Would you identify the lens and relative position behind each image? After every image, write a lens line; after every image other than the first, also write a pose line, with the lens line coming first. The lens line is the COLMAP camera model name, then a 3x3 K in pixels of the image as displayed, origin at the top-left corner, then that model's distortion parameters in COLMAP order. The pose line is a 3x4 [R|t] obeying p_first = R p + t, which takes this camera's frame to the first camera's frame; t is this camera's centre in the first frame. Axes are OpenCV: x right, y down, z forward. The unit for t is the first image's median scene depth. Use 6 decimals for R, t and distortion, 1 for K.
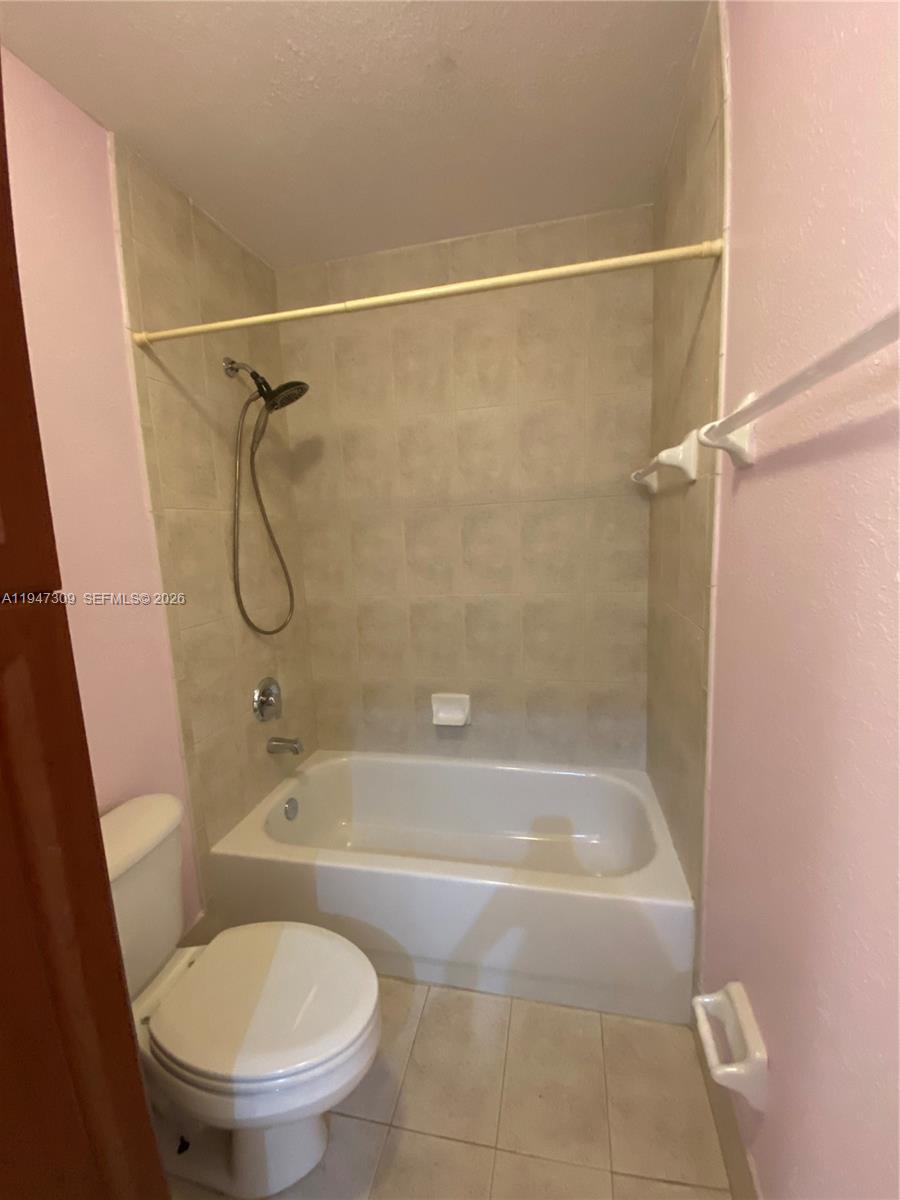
lens RADIAL K [[485.4, 0, 448.1], [0, 485.4, 596.4], [0, 0, 1]] dist [0.024947, -0.024175]
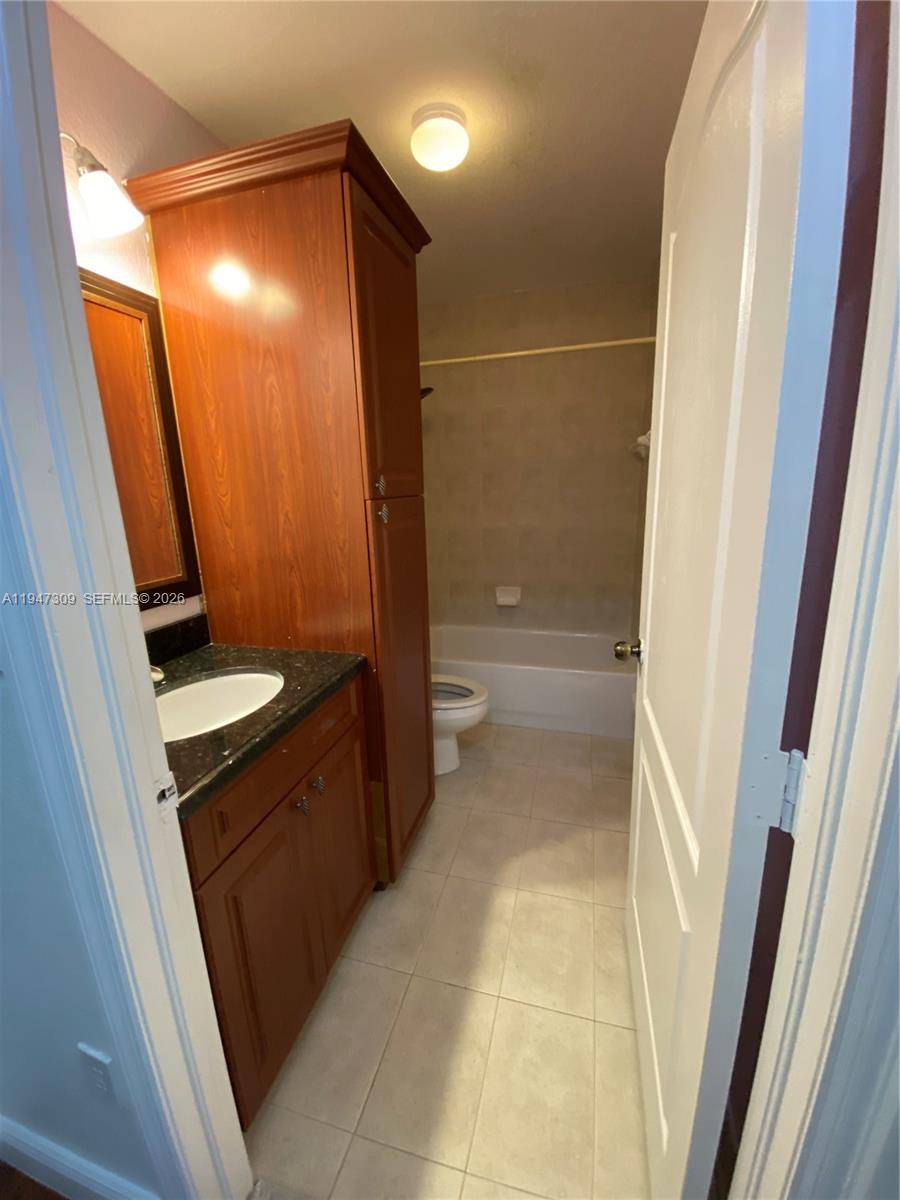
lens RADIAL K [[485.4, 0, 448.1], [0, 485.4, 596.4], [0, 0, 1]] dist [0.024947, -0.024175]
pose [[0.998233, 0.036122, -0.047175, -0.115361], [-0.031178, 0.994333, 0.101633, 0.079654], [0.050579, -0.099983, 0.993703, -0.581725]]
